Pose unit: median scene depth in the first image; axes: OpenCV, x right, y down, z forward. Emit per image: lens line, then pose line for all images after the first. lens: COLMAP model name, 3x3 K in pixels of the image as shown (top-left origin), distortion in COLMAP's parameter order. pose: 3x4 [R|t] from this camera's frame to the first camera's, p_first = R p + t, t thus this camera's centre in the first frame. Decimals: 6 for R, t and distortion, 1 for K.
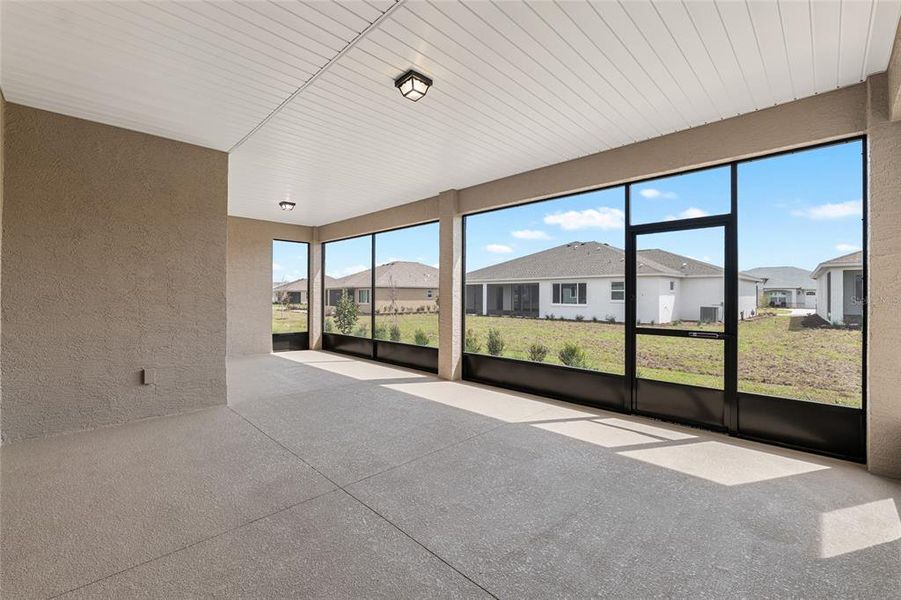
lens RADIAL K [[394.0, 0, 445.0], [0, 394.0, 298.8], [0, 0, 1]] dist [-0.000405, -0.000193]
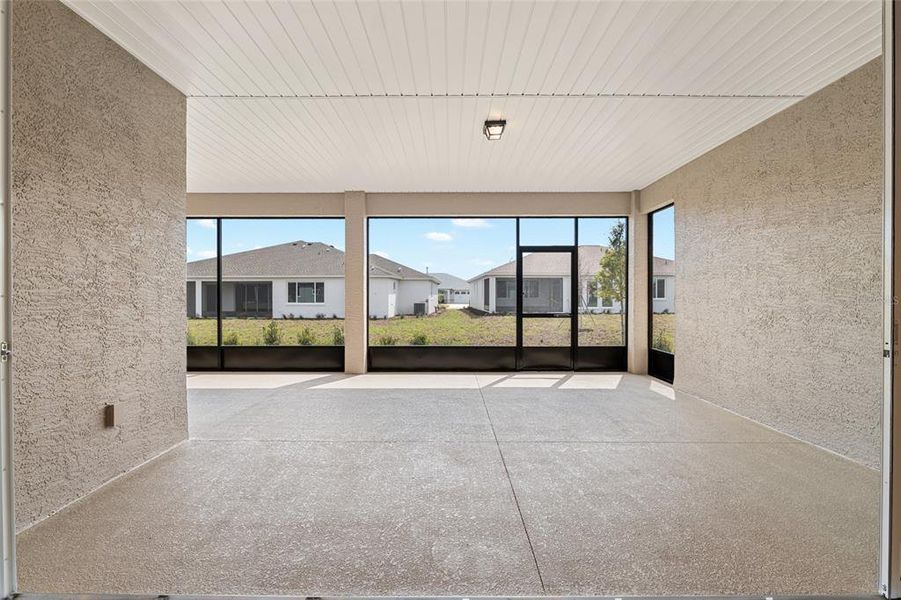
lens RADIAL K [[393.5, 0, 457.3], [0, 393.5, 305.0], [0, 0, 1]] dist [-0.010220, 0.000001]
pose [[0.692591, -0.020305, 0.721045, -0.476145], [0.008037, 0.999759, 0.020433, 0.004352], [-0.721286, -0.008357, 0.692587, 0.082712]]
